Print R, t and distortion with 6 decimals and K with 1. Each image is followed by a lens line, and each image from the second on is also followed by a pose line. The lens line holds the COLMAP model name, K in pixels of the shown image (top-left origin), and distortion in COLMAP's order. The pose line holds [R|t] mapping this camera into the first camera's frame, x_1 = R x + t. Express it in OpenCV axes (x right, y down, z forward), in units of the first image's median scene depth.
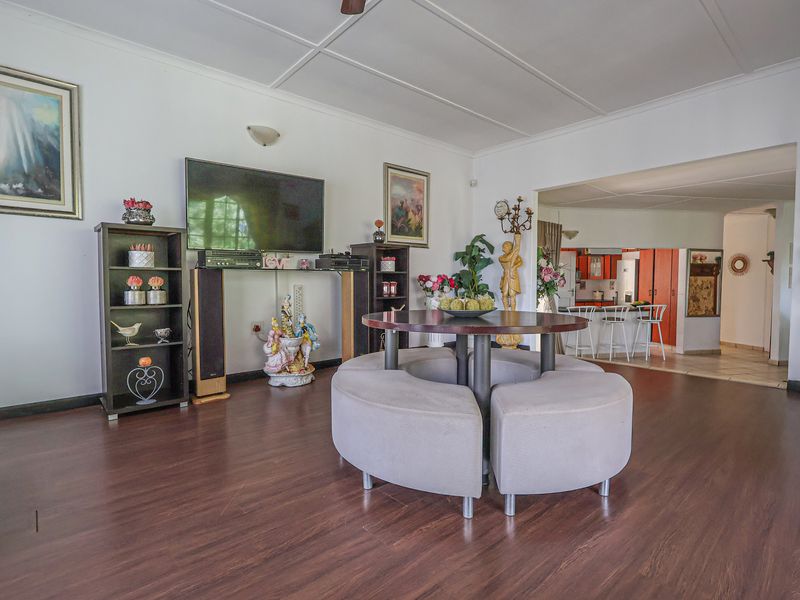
lens RADIAL K [[417.0, 0, 398.9], [0, 417.0, 302.2], [0, 0, 1]] dist [-0.003498, 0.000102]
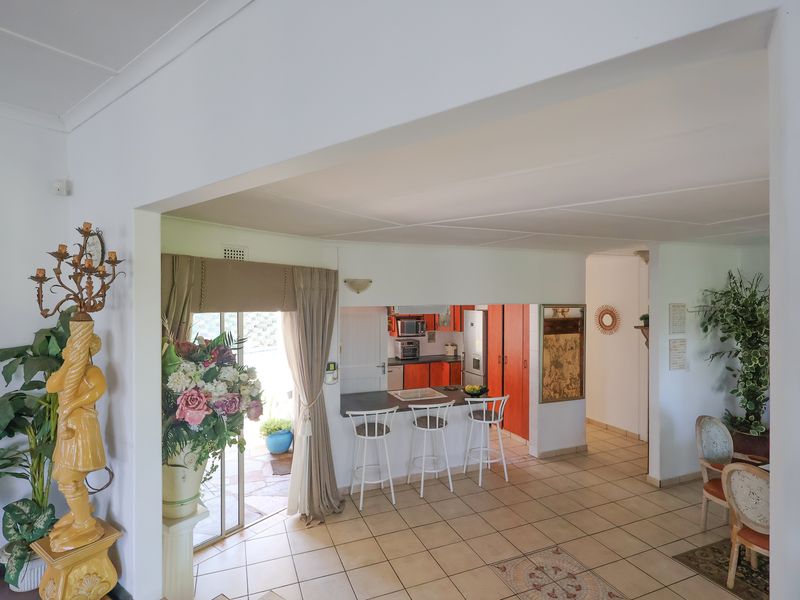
lens RADIAL K [[417.0, 0, 398.9], [0, 417.0, 302.2], [0, 0, 1]] dist [-0.003498, 0.000102]
pose [[0.979445, -0.002179, 0.201698, 0.499031], [0.010516, 0.999133, -0.040271, -0.162164], [-0.201435, 0.041564, 0.978620, 0.567635]]
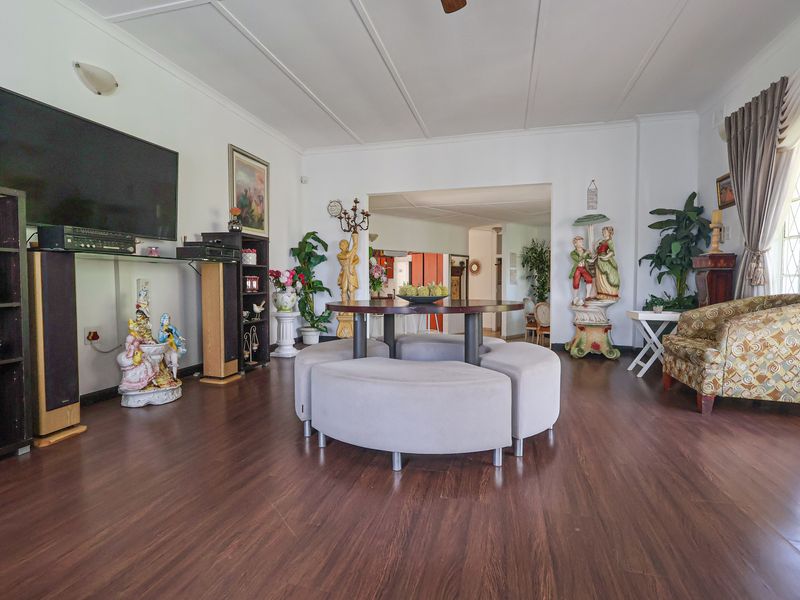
lens RADIAL K [[417.0, 0, 398.9], [0, 417.0, 302.2], [0, 0, 1]] dist [-0.003498, 0.000102]
pose [[0.826760, -0.028667, 0.561824, -0.231147], [0.031672, 0.999489, 0.004392, 0.012259], [-0.561663, 0.014163, 0.827245, 0.055479]]
